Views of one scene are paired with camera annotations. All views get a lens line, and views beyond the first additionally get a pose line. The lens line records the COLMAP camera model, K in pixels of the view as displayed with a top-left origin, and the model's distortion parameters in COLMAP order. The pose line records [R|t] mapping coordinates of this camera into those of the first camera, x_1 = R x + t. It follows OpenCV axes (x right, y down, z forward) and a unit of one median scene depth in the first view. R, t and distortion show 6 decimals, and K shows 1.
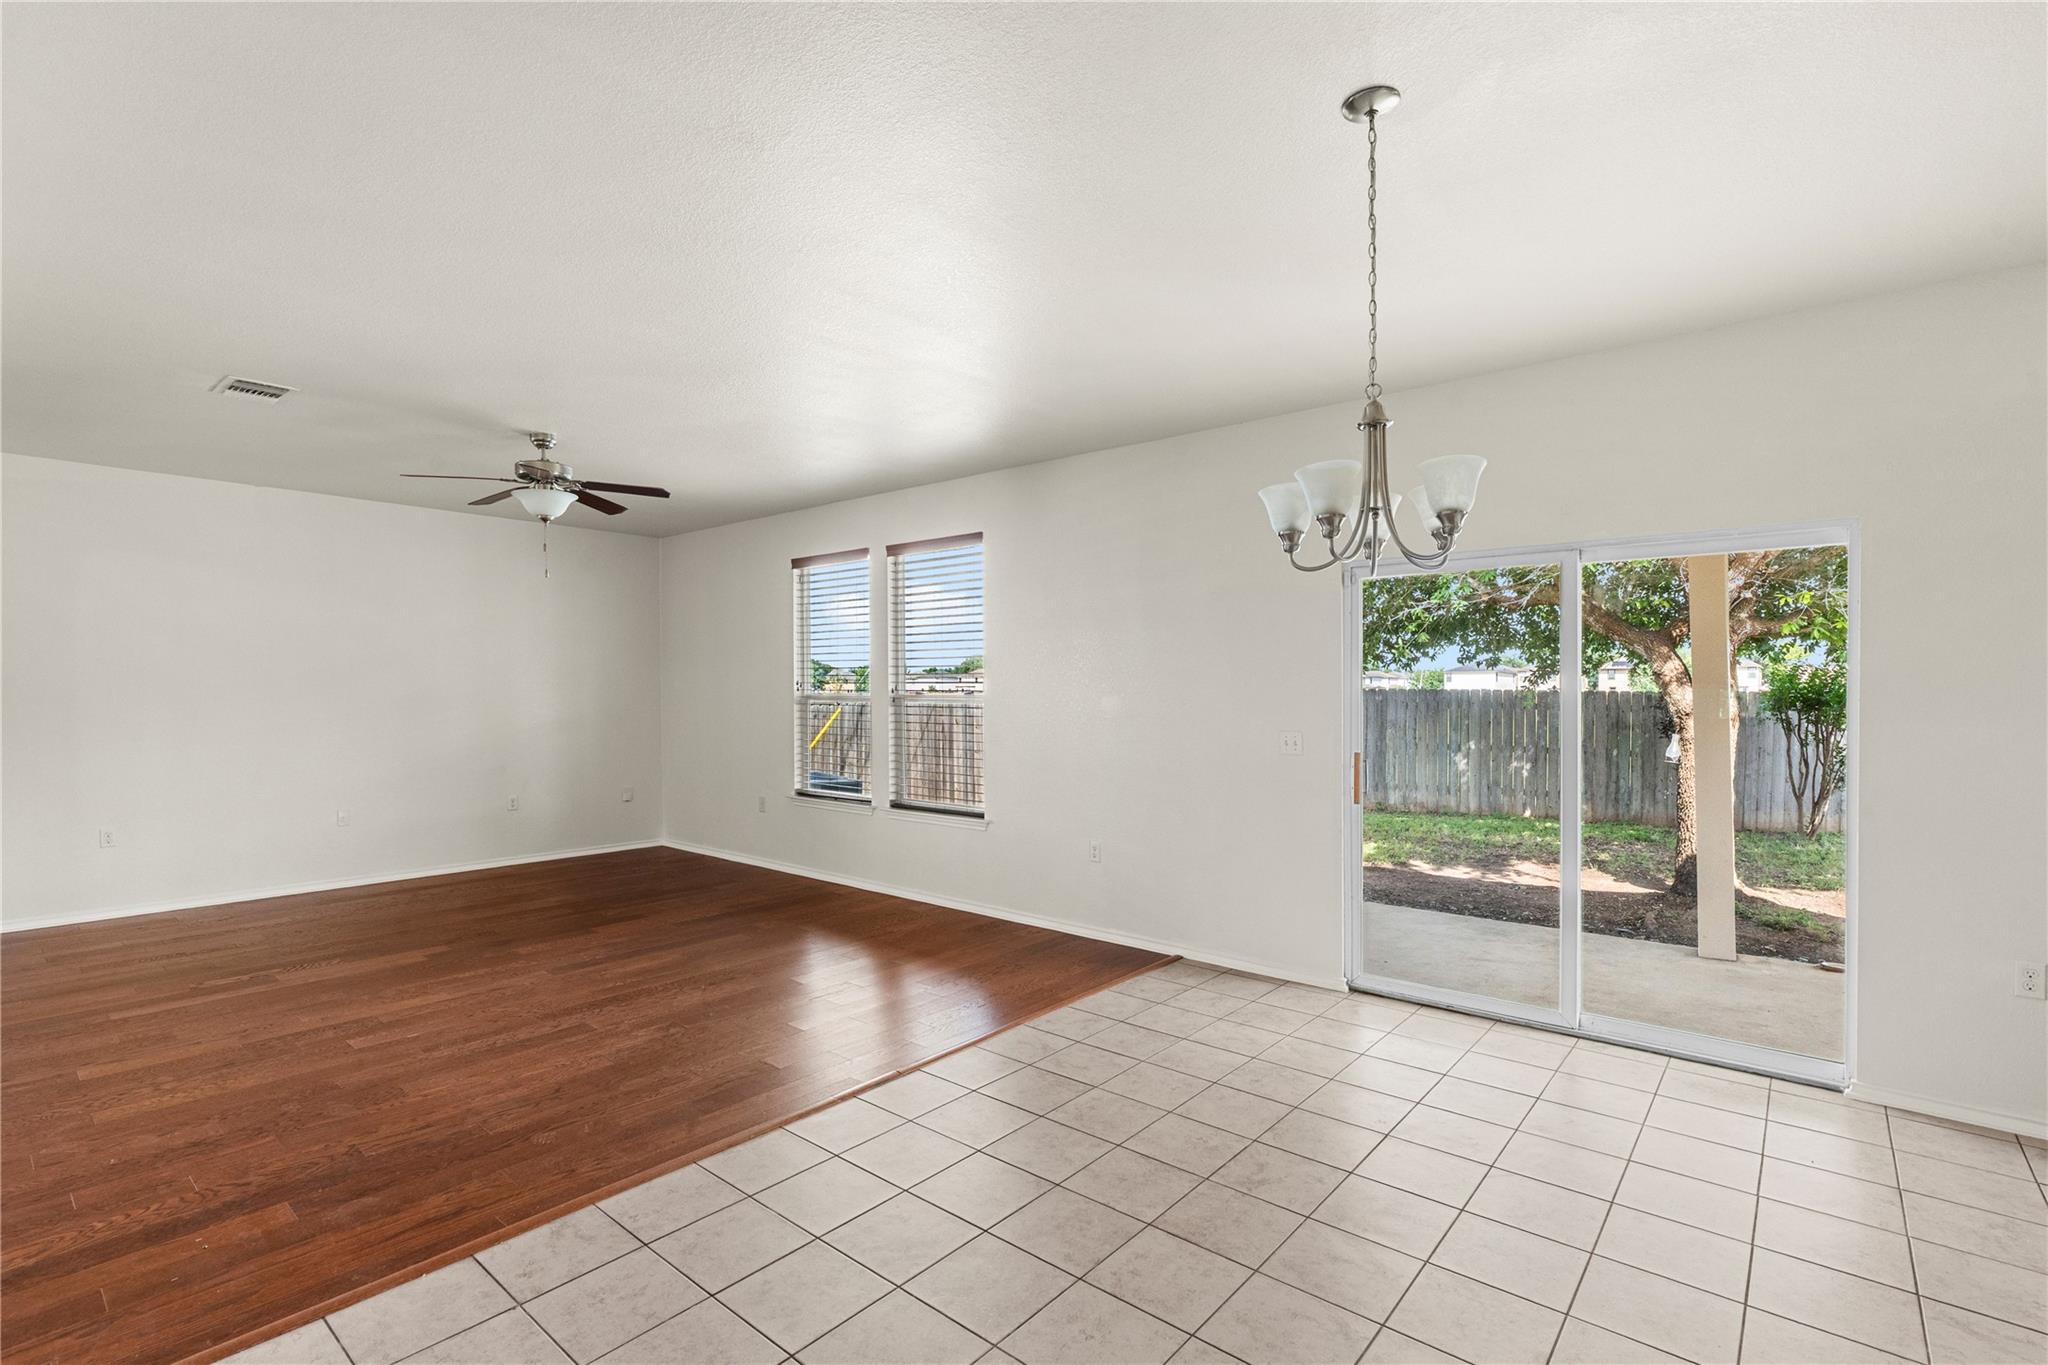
lens RADIAL K [[947.9, 0, 1020.3], [0, 947.9, 694.7], [0, 0, 1]] dist [-0.001501, 0.000320]
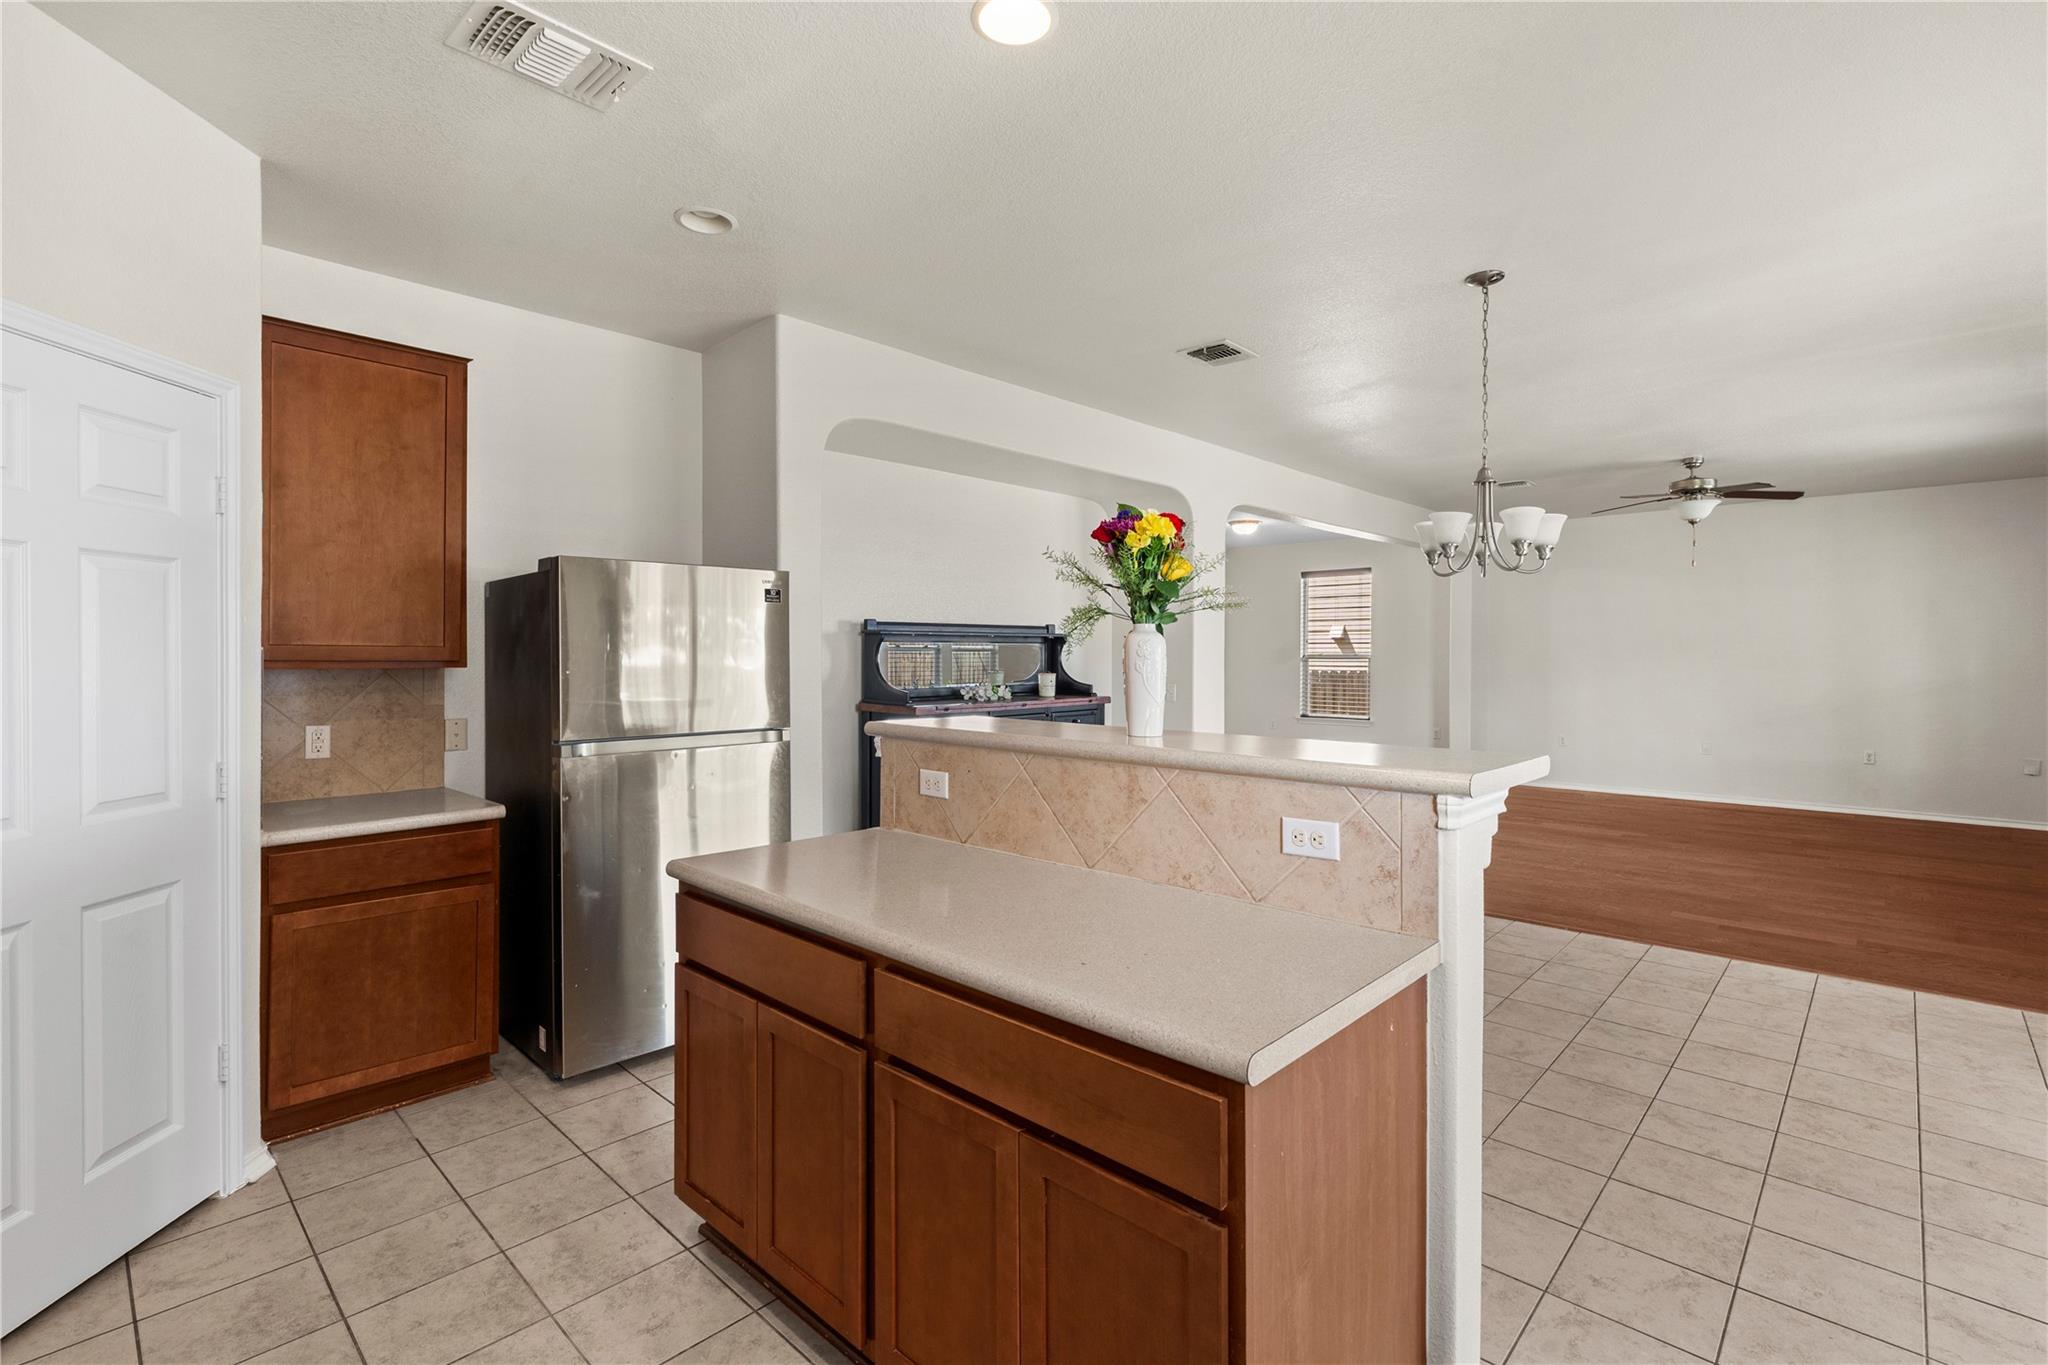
lens RADIAL K [[933.8, 0, 1030.5], [0, 933.8, 651.5], [0, 0, 1]] dist [0.000766, 0.000559]
pose [[-0.052627, -0.001576, -0.998613, 0.847708], [-0.002269, 0.999996, -0.001458, -0.001274], [0.998612, 0.002189, -0.052630, 0.151023]]
